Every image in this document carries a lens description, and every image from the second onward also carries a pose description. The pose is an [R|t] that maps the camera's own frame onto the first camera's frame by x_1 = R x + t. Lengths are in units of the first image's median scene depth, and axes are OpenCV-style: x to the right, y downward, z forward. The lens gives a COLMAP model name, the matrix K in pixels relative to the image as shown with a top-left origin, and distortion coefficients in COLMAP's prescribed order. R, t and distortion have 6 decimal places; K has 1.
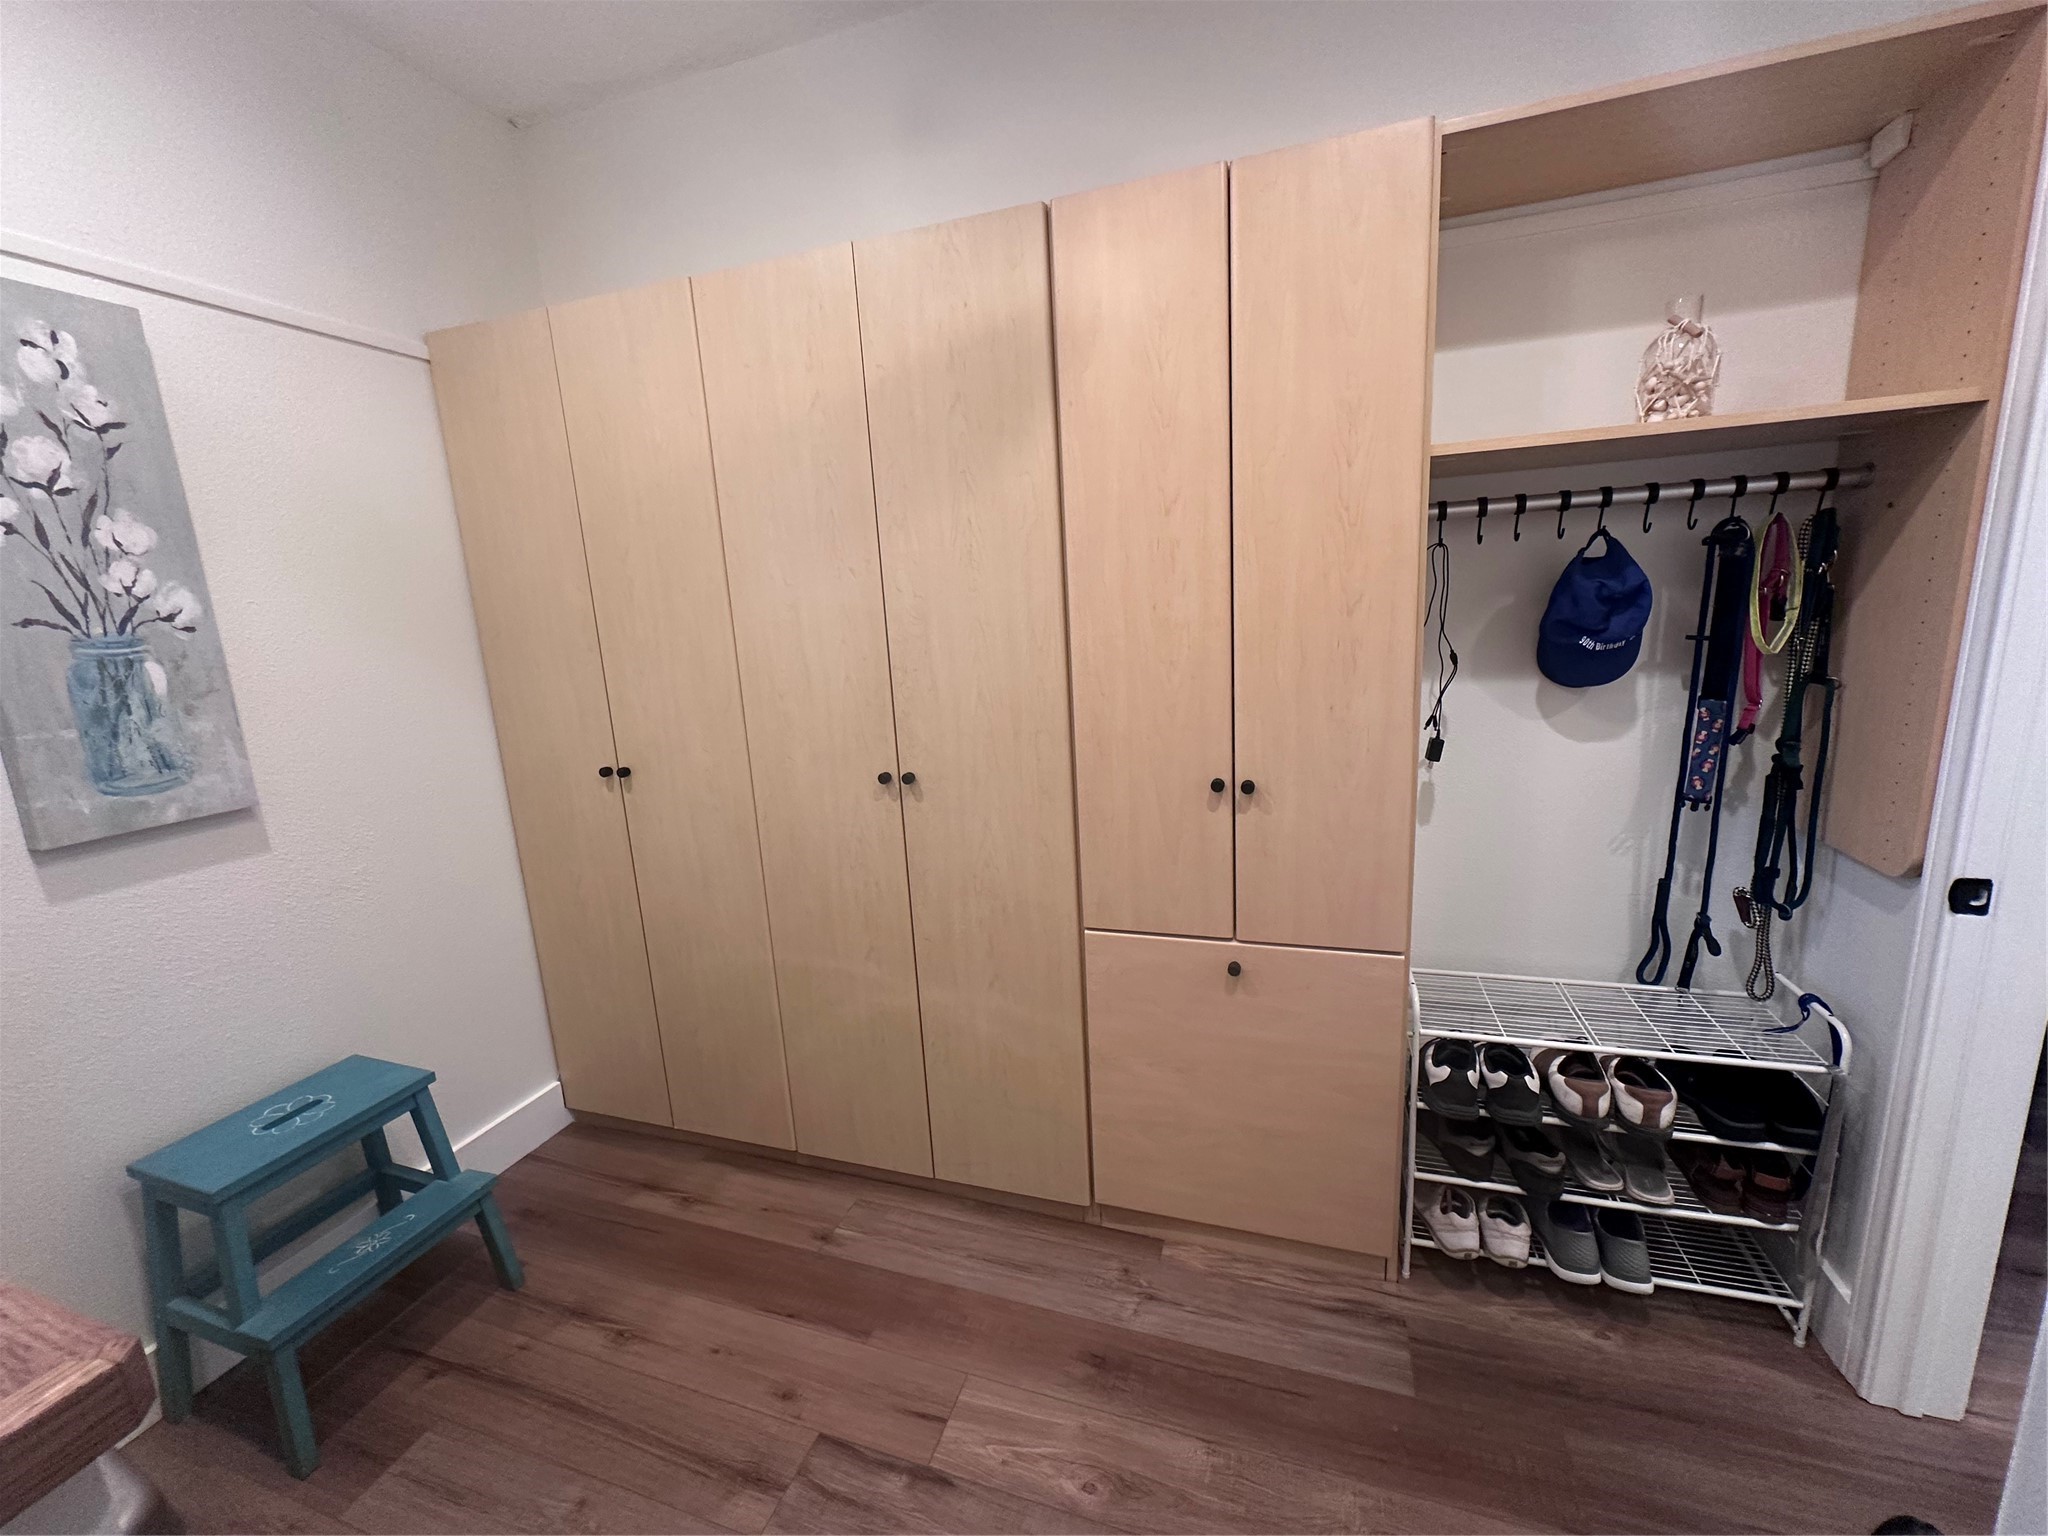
lens RADIAL K [[833.5, 0, 1023.7], [0, 833.5, 769.3], [0, 0, 1]] dist [-0.002117, -0.000234]
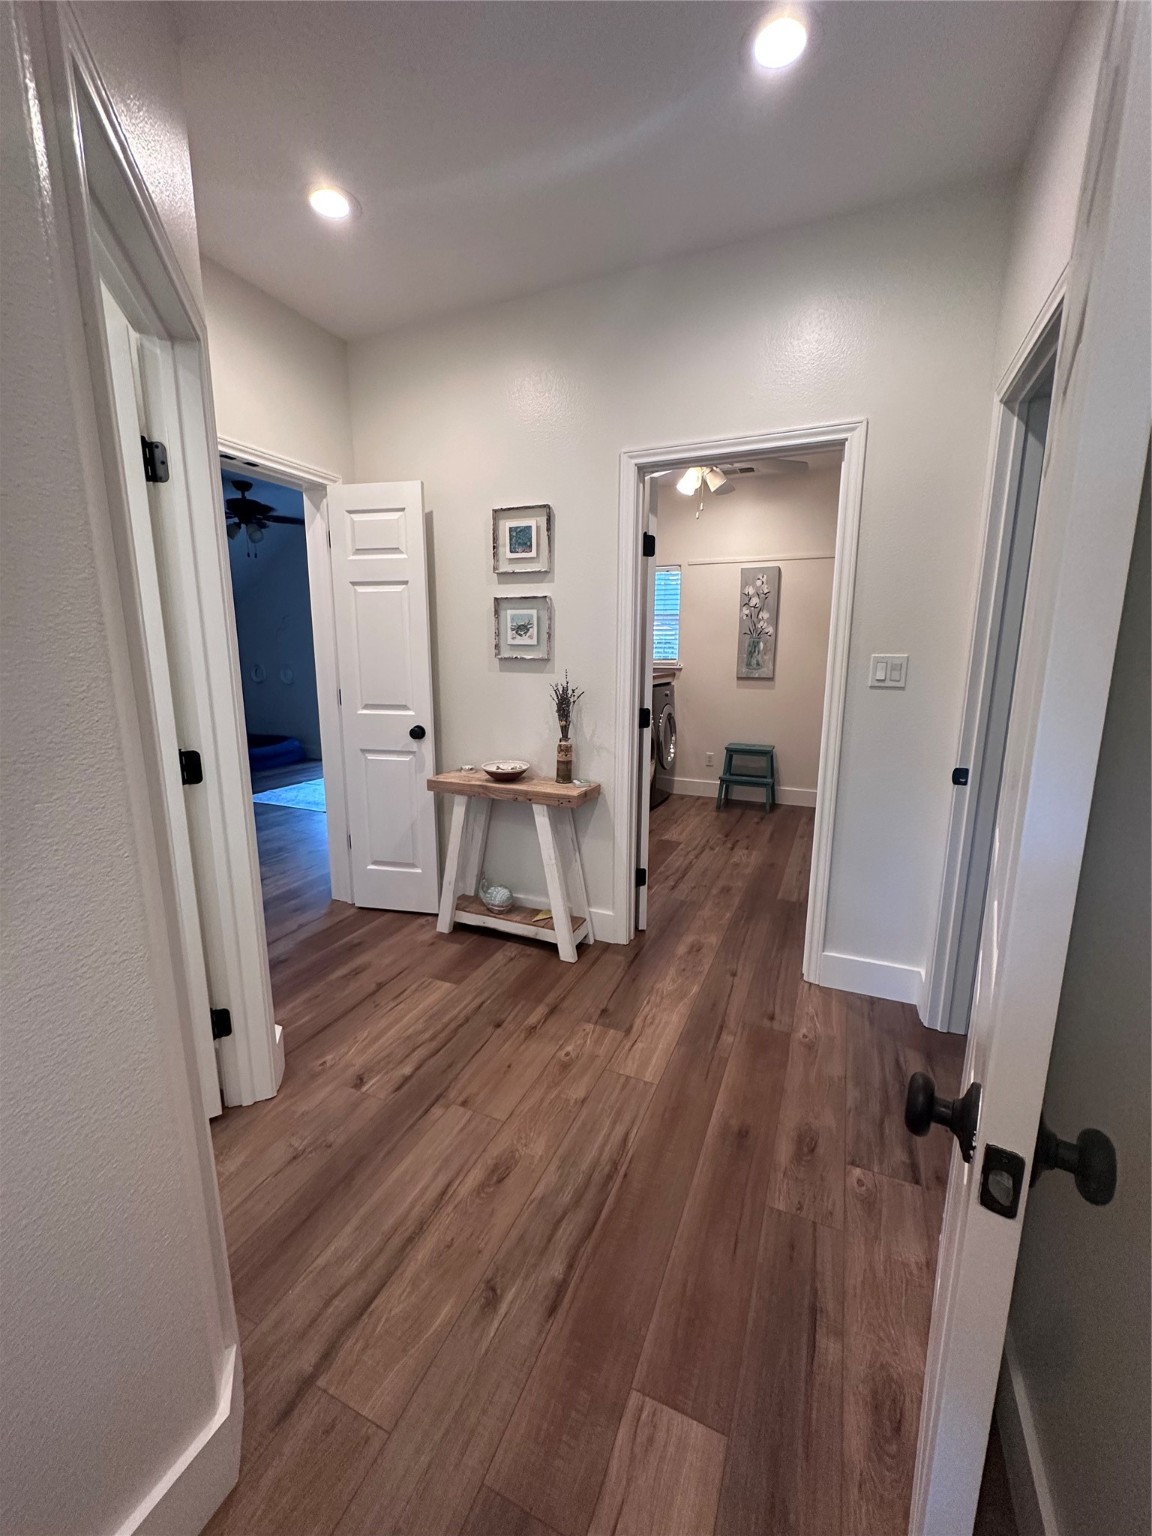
lens RADIAL K [[625.1, 0, 575.1], [0, 625.1, 765.4], [0, 0, 1]] dist [-0.002117, -0.000234]
pose [[-0.079314, 0.242524, -0.966898, 2.698201], [-0.198207, 0.946750, 0.253730, -0.164002], [0.976946, 0.211770, -0.027020, 0.220449]]
